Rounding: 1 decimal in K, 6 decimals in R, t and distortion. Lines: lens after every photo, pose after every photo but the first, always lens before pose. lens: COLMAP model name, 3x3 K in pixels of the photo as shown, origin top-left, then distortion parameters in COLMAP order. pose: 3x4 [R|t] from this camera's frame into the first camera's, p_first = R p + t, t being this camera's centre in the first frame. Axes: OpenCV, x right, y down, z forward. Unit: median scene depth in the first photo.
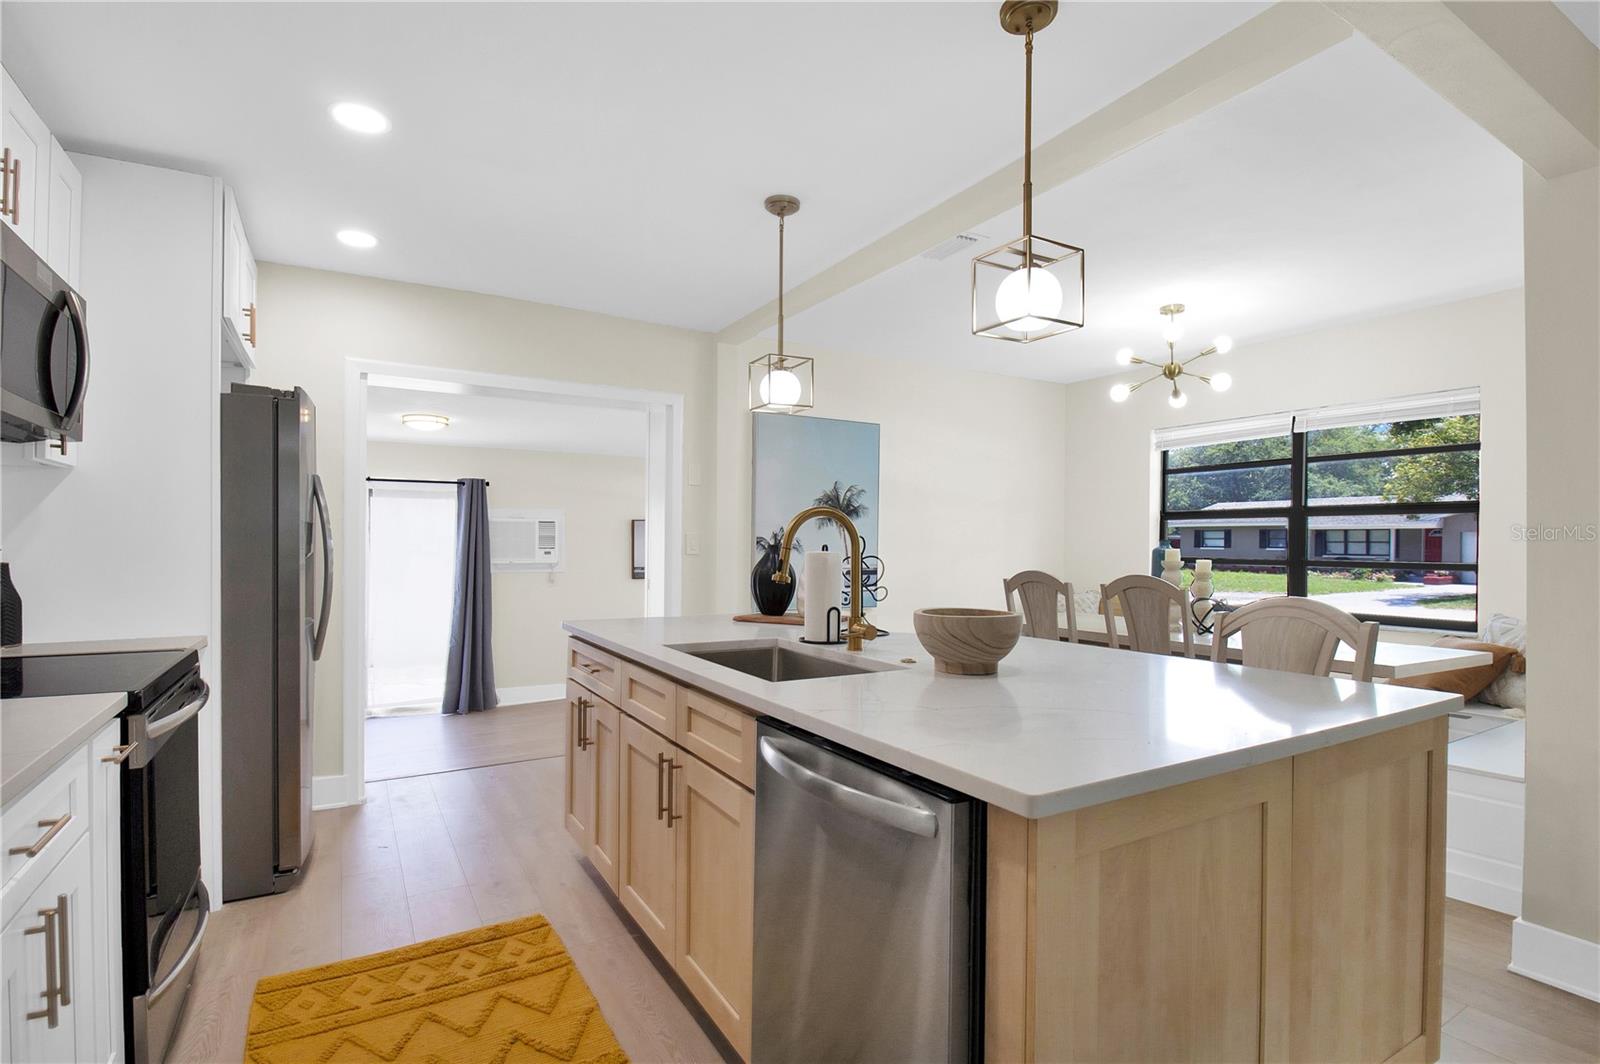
lens RADIAL K [[773.2, 0, 805.2], [0, 773.2, 543.6], [0, 0, 1]] dist [-0.000855, -0.004829]
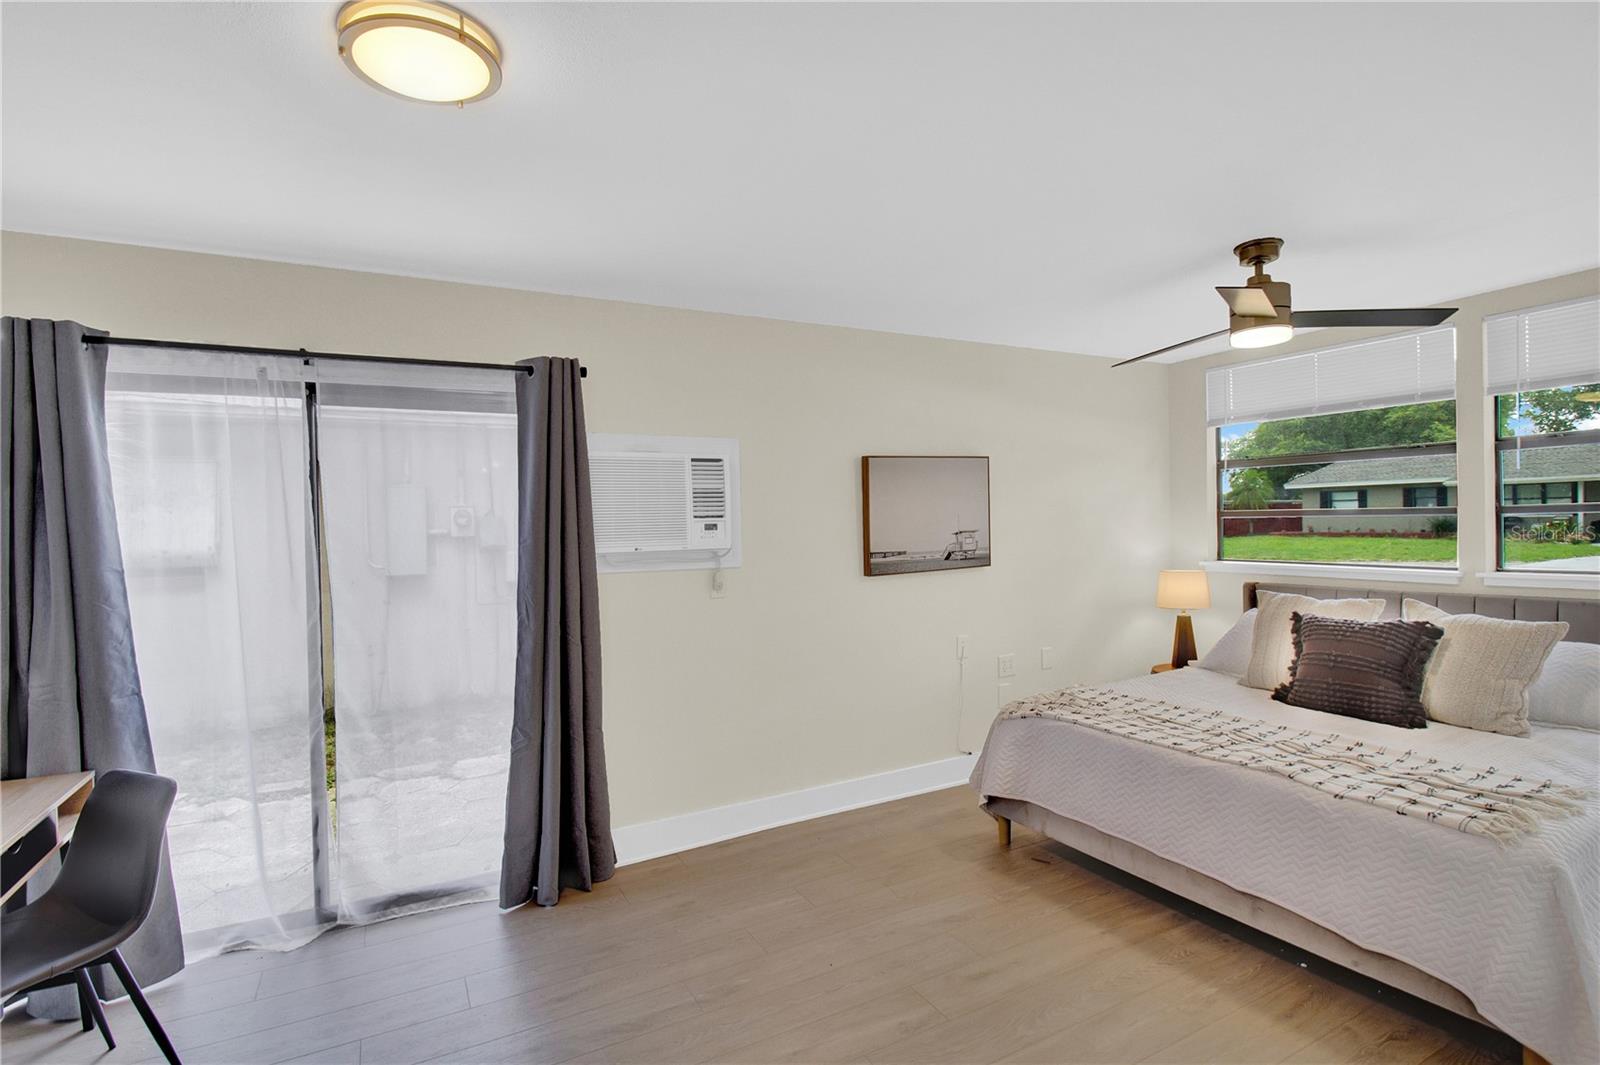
lens RADIAL K [[773.2, 0, 797.9], [0, 773.2, 531.5], [0, 0, 1]] dist [-0.000855, -0.004829]
pose [[0.998377, -0.028258, -0.049453, -0.267288], [0.028768, 0.999540, 0.009632, 0.012092], [0.049158, -0.011039, 0.998730, 0.560356]]
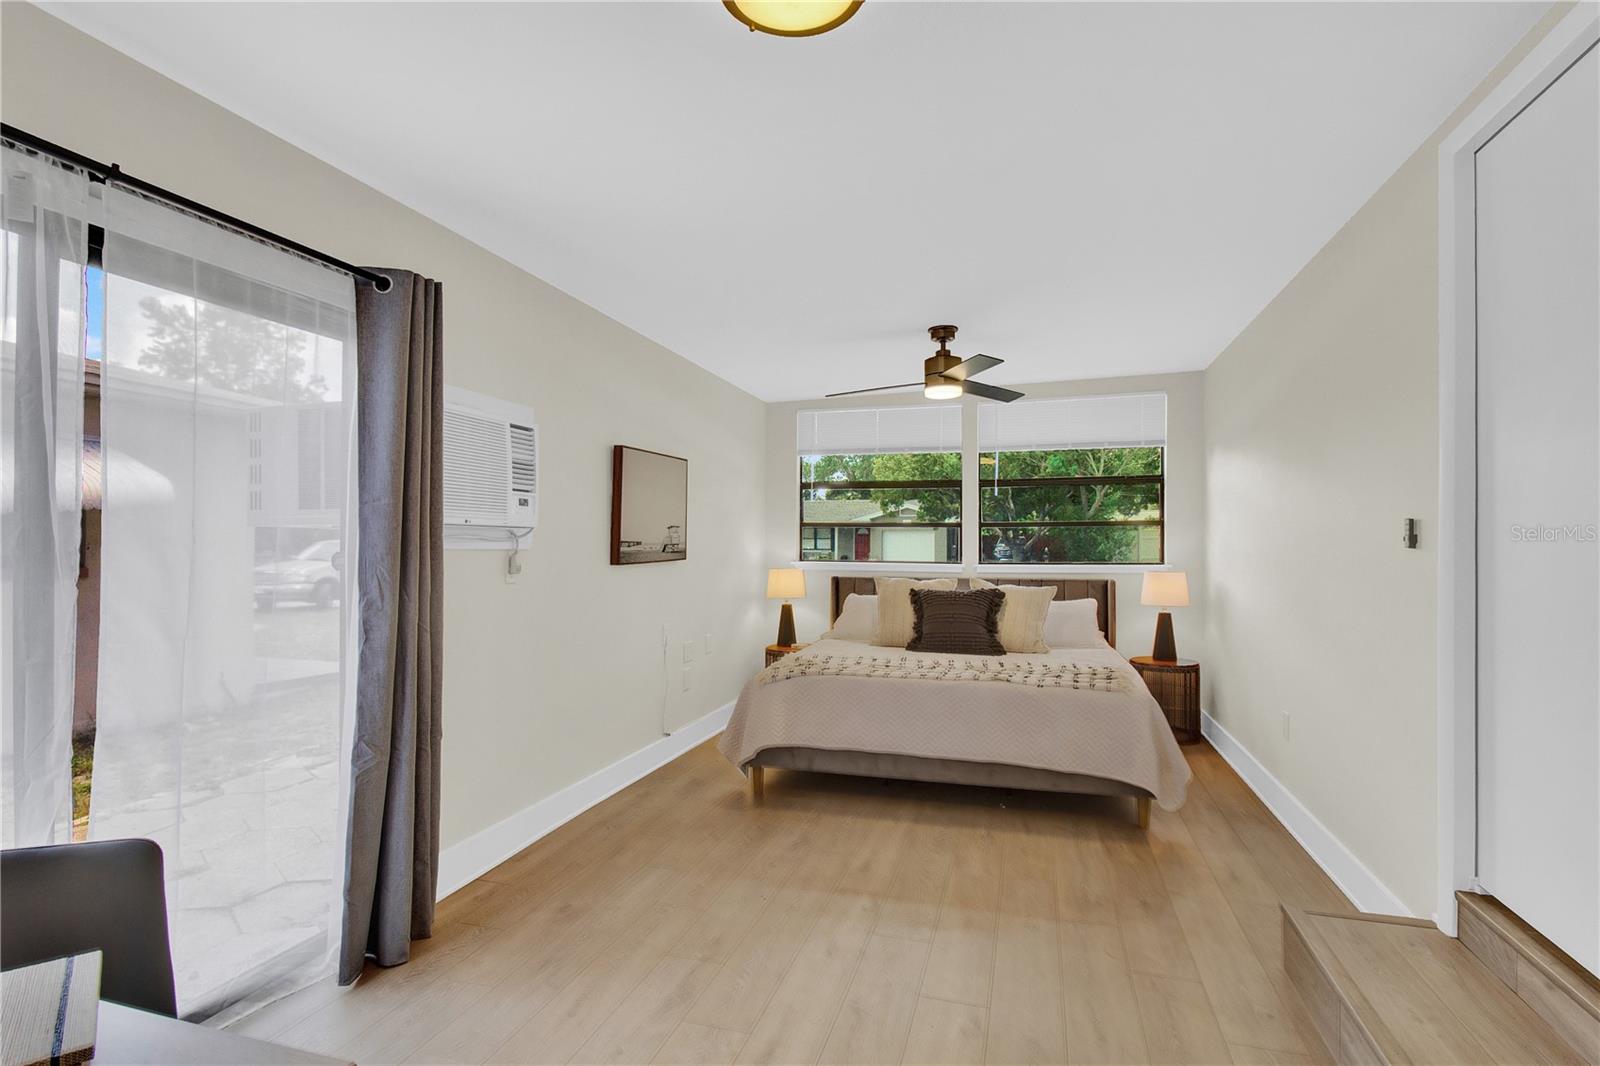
lens RADIAL K [[773.2, 0, 806.6], [0, 773.2, 546.7], [0, 0, 1]] dist [-0.000855, -0.004829]
pose [[0.746949, -0.005077, 0.664862, -0.511810], [0.002214, 0.999984, 0.005148, 0.035131], [-0.664878, -0.002373, 0.746948, 0.607296]]
